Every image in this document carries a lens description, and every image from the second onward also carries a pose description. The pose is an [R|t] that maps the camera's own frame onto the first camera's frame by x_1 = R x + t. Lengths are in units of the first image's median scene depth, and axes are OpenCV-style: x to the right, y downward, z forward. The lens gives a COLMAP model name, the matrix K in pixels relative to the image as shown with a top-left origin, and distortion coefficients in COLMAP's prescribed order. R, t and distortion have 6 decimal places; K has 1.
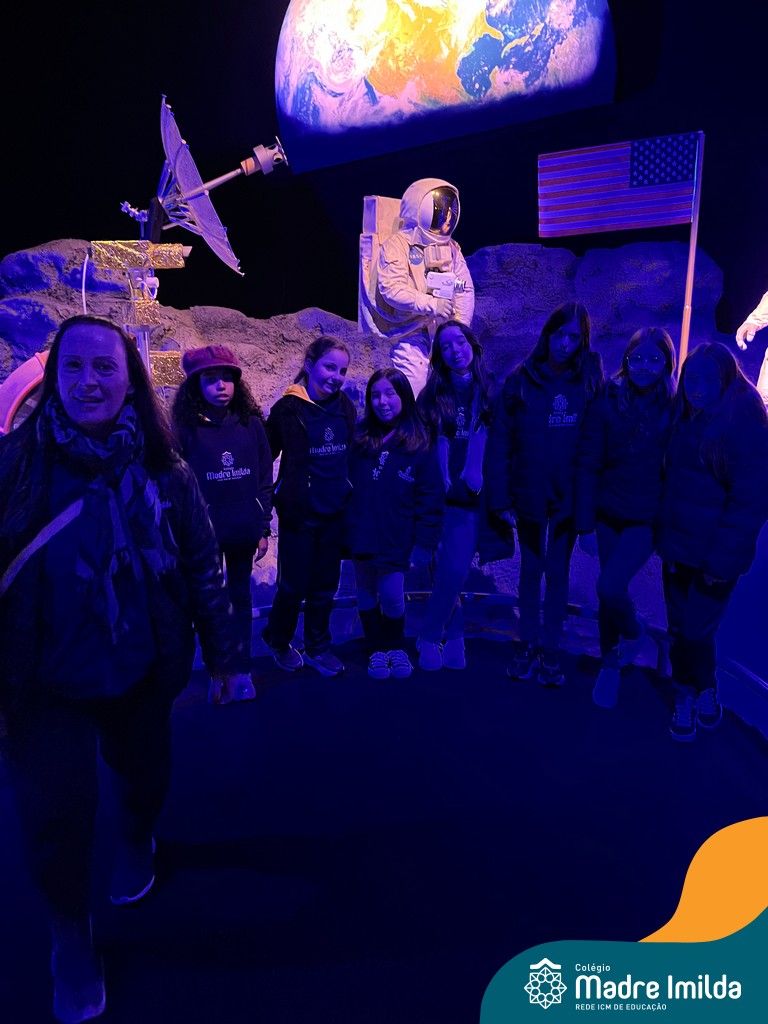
lens RADIAL K [[779.2, 0, 389.2], [0, 779.2, 532.5], [0, 0, 1]] dist [0.048551, -0.063923]
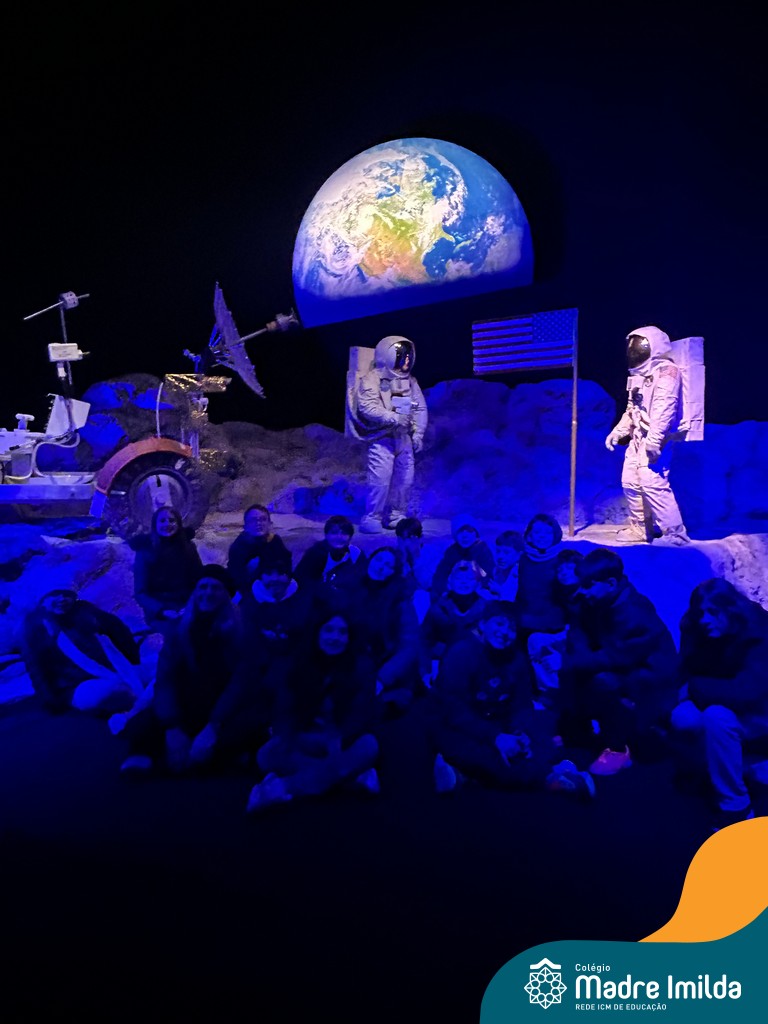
lens RADIAL K [[716.2, 0, 382.4], [0, 716.2, 513.0], [0, 0, 1]] dist [0.018433, 0.001837]
pose [[0.999905, 0.011333, -0.007788, 0.041506], [-0.012482, 0.985678, -0.168176, 0.098590], [0.005771, 0.168258, 0.985726, -0.258662]]
